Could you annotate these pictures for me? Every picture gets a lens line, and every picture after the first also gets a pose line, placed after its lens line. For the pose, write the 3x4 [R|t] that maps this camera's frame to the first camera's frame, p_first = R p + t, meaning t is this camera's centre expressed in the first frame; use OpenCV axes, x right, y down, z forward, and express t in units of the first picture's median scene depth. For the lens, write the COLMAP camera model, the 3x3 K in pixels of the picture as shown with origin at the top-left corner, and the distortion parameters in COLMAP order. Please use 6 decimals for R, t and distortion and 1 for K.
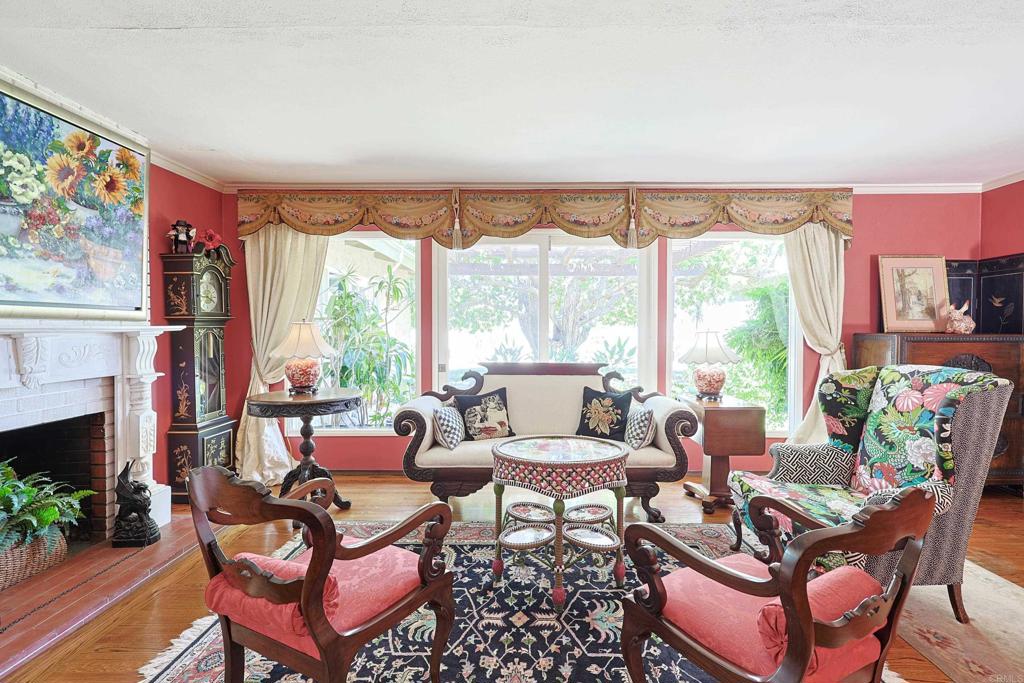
lens RADIAL K [[439.1, 0, 506.4], [0, 439.1, 338.8], [0, 0, 1]] dist [-0.000976, -0.000020]
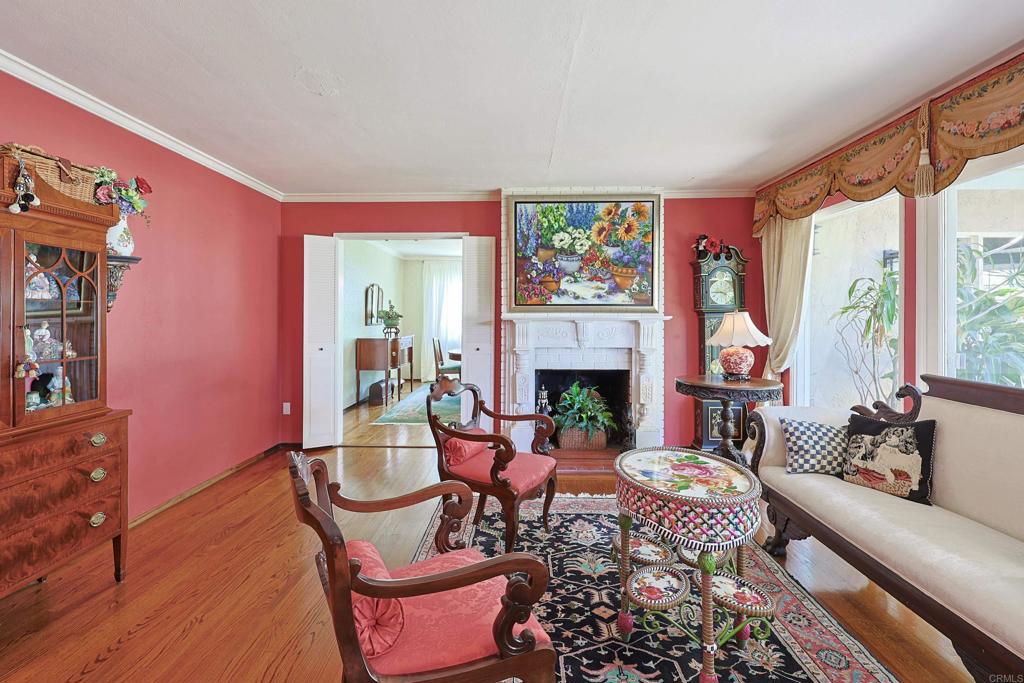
lens RADIAL K [[447.5, 0, 512.6], [0, 447.5, 321.9], [0, 0, 1]] dist [0.000357, 0.000142]
pose [[0.034700, 0.010290, -0.999345, 0.753234], [-0.026363, 0.999608, 0.009378, -0.014676], [0.999050, 0.026020, 0.034958, 0.545205]]
